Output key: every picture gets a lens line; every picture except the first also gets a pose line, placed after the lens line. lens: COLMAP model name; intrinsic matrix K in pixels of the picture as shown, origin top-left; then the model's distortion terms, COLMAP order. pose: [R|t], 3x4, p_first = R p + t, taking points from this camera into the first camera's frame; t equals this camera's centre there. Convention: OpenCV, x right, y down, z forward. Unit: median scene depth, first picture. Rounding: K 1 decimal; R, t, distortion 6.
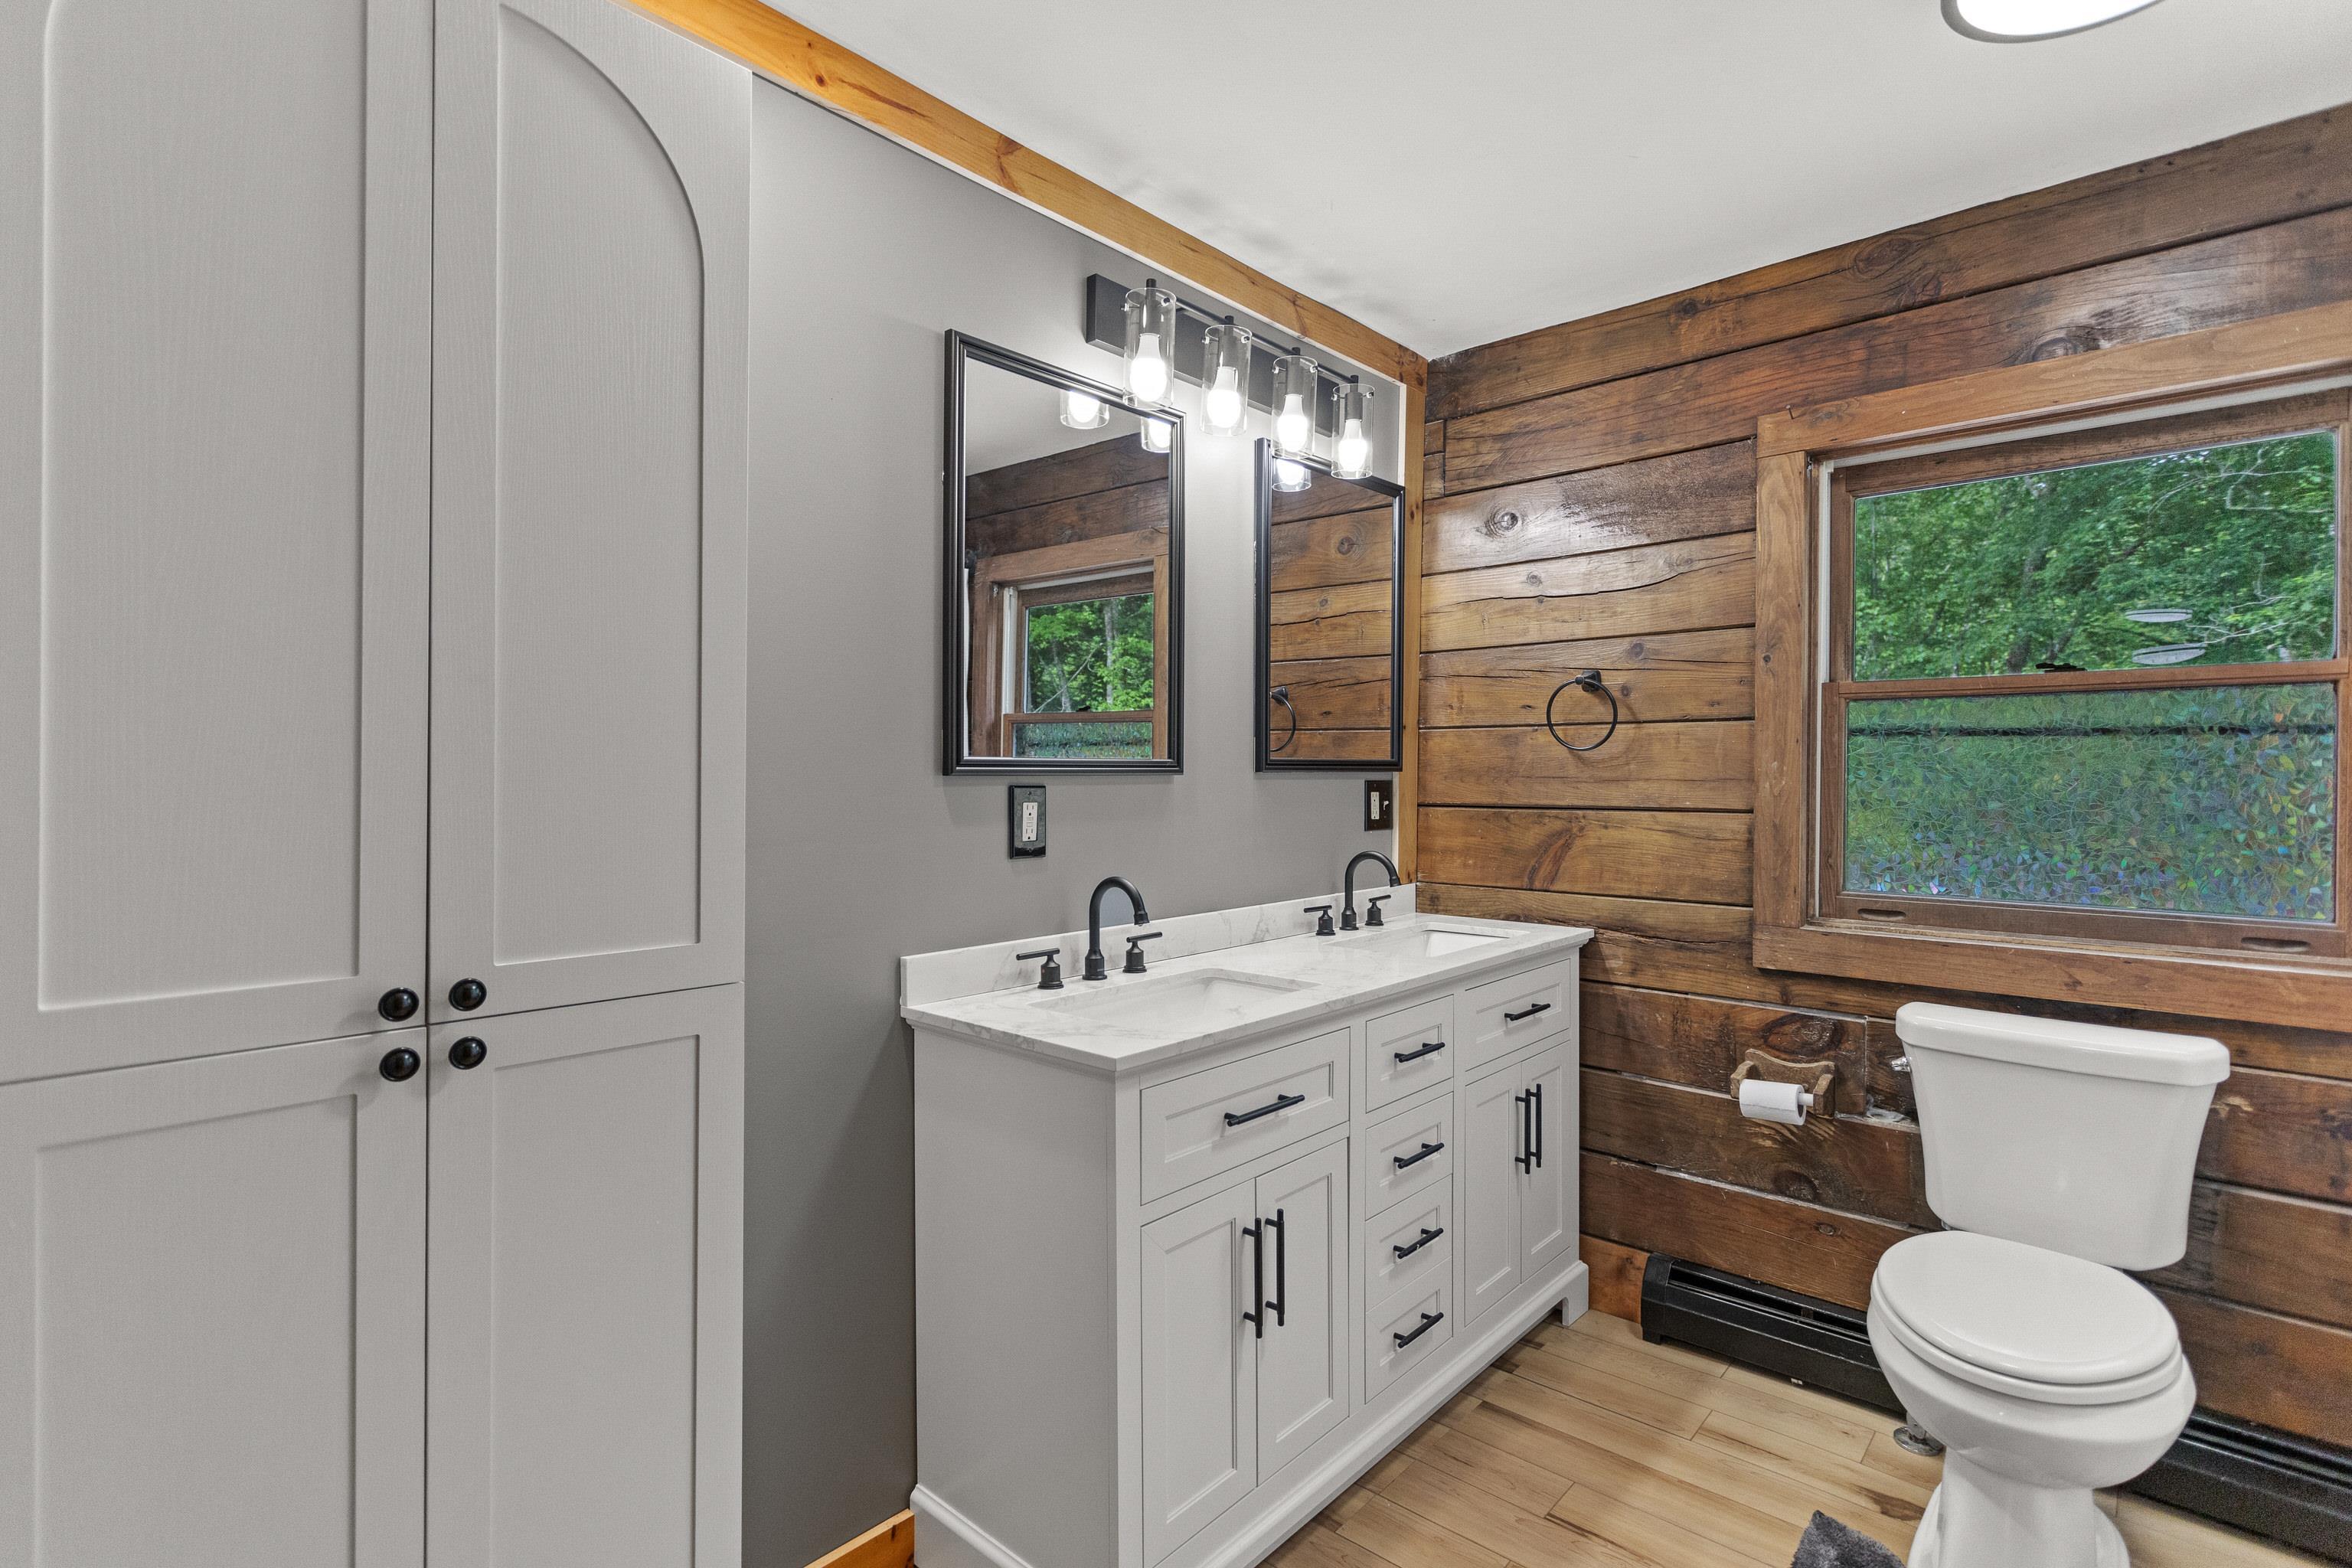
lens RADIAL K [[1114.7, 0, 1188.2], [0, 1114.7, 779.5], [0, 0, 1]] dist [0.000801, 0.001891]
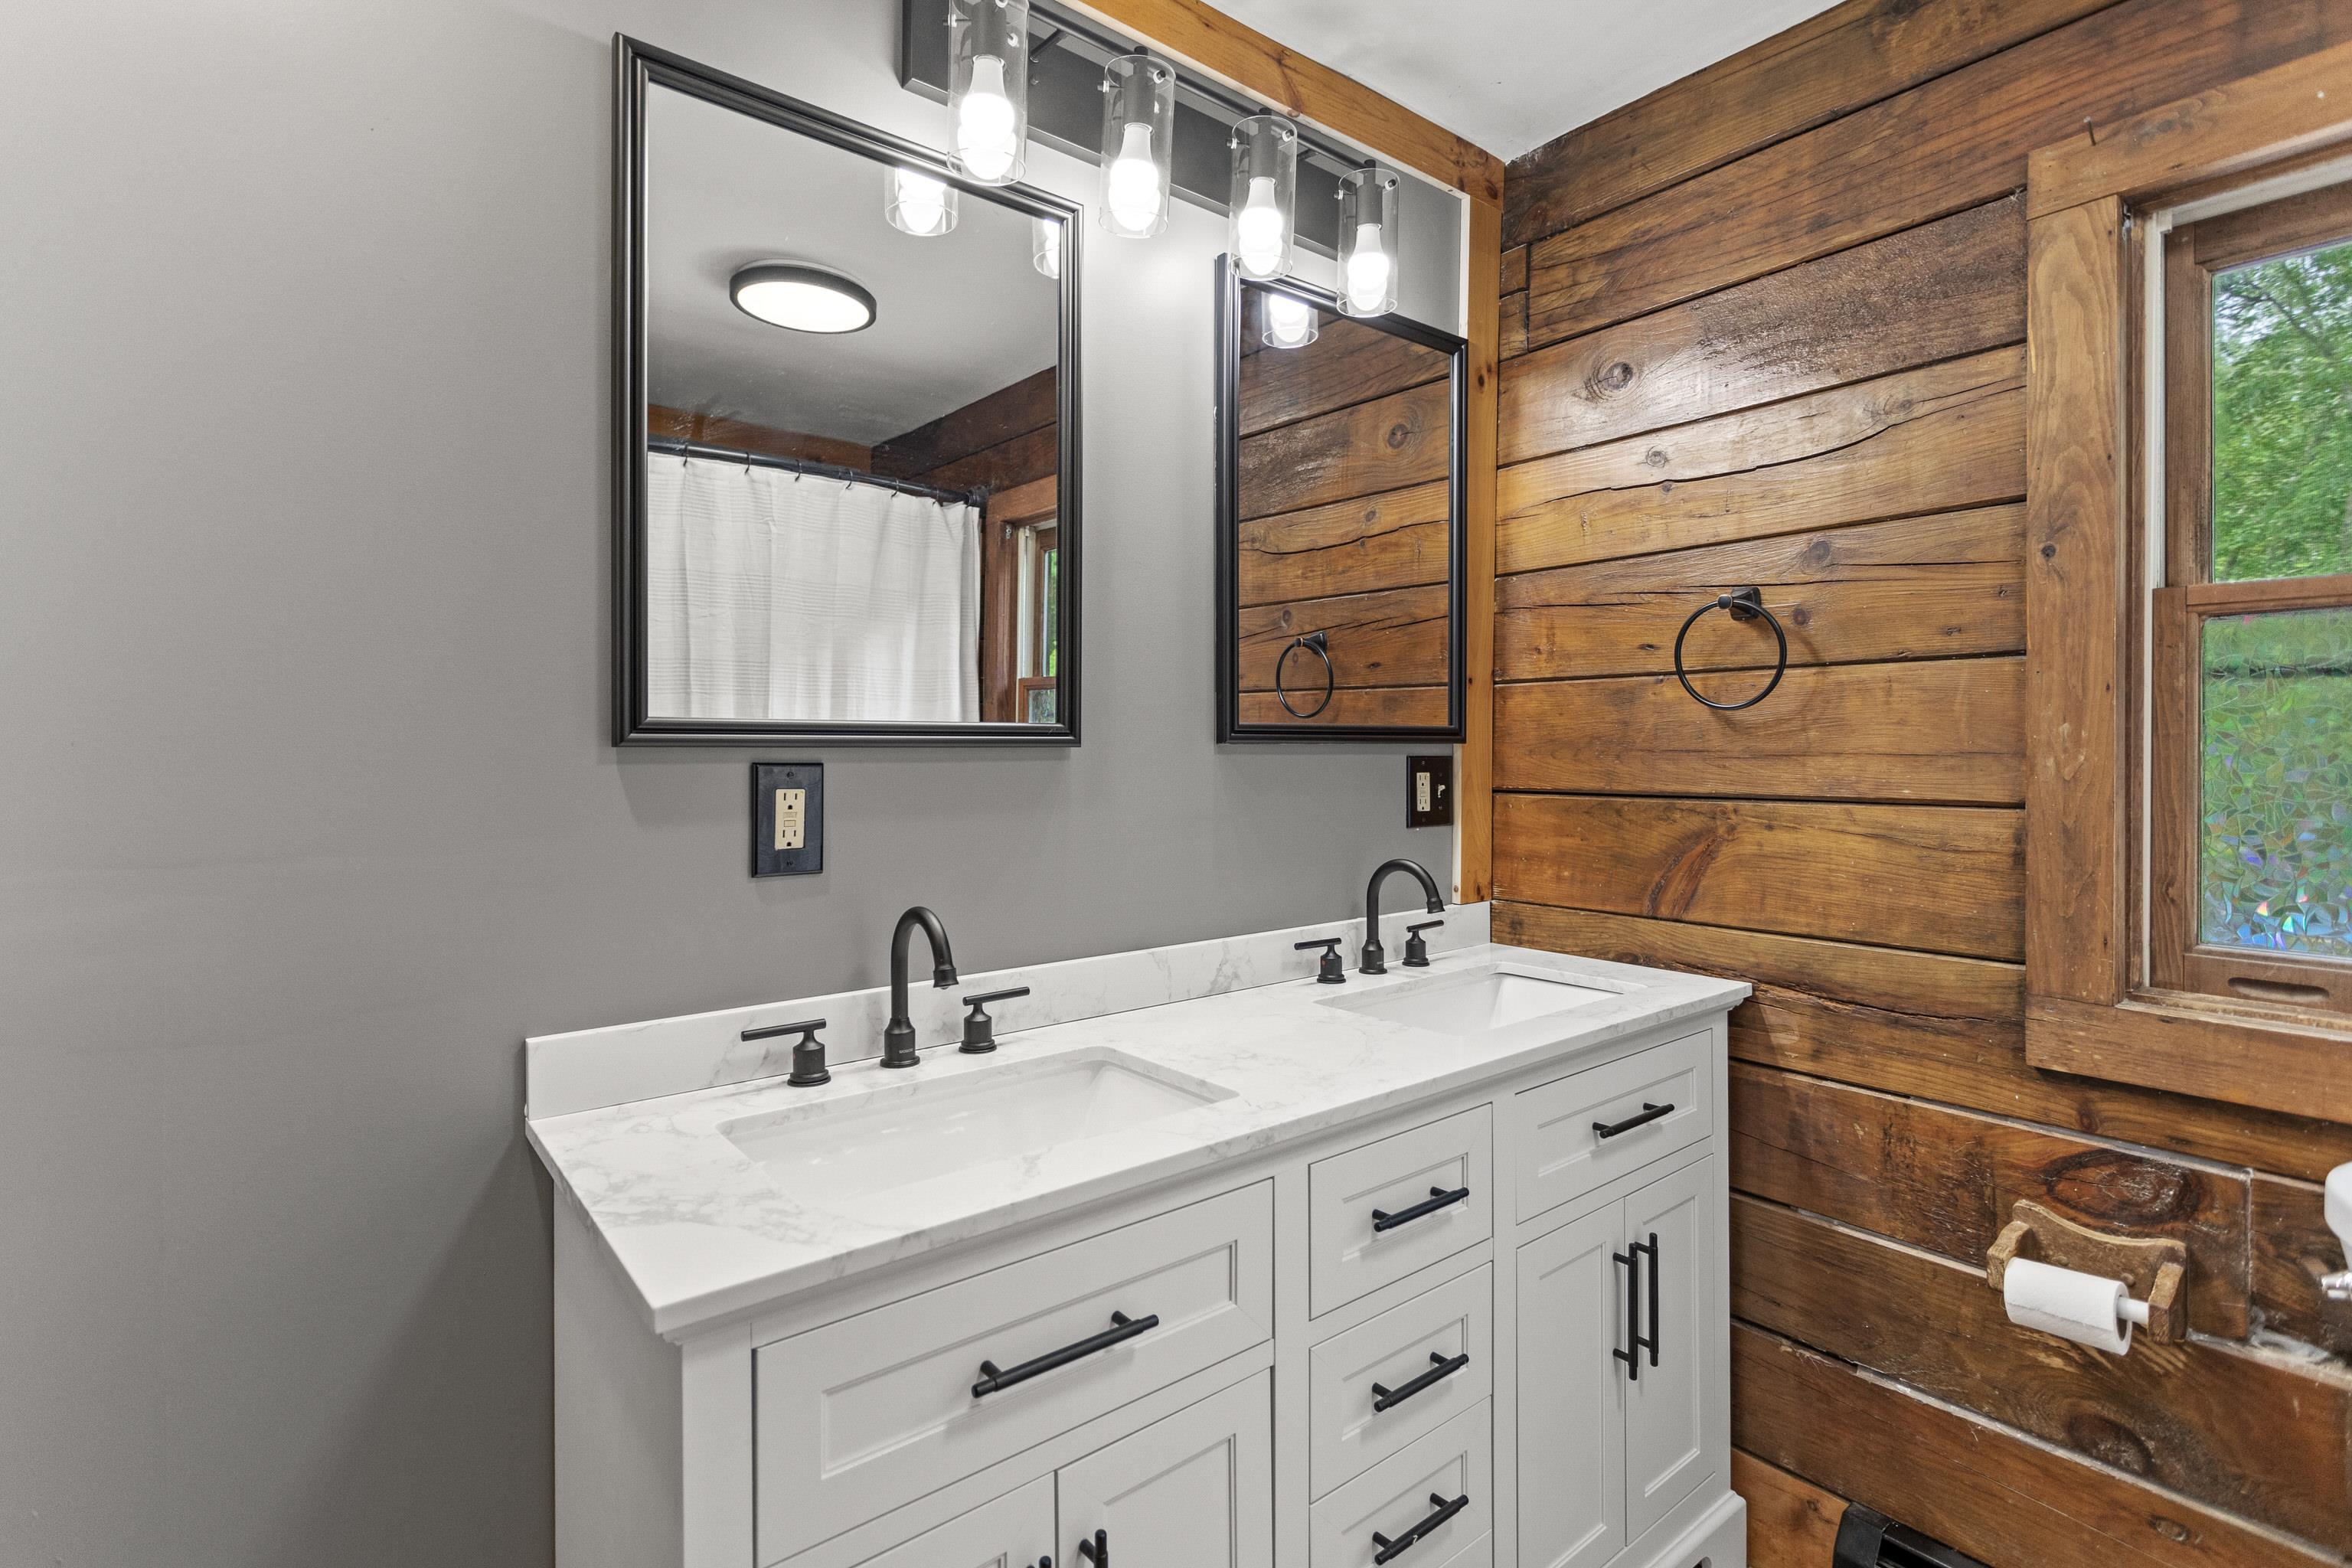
lens RADIAL K [[1114.7, 0, 1189.5], [0, 1114.7, 748.5], [0, 0, 1]] dist [0.000801, 0.001891]
pose [[0.988046, -0.002195, -0.154146, 0.153200], [0.000884, 0.999963, -0.008572, 0.002340], [0.154159, 0.008333, 0.988011, 0.332493]]
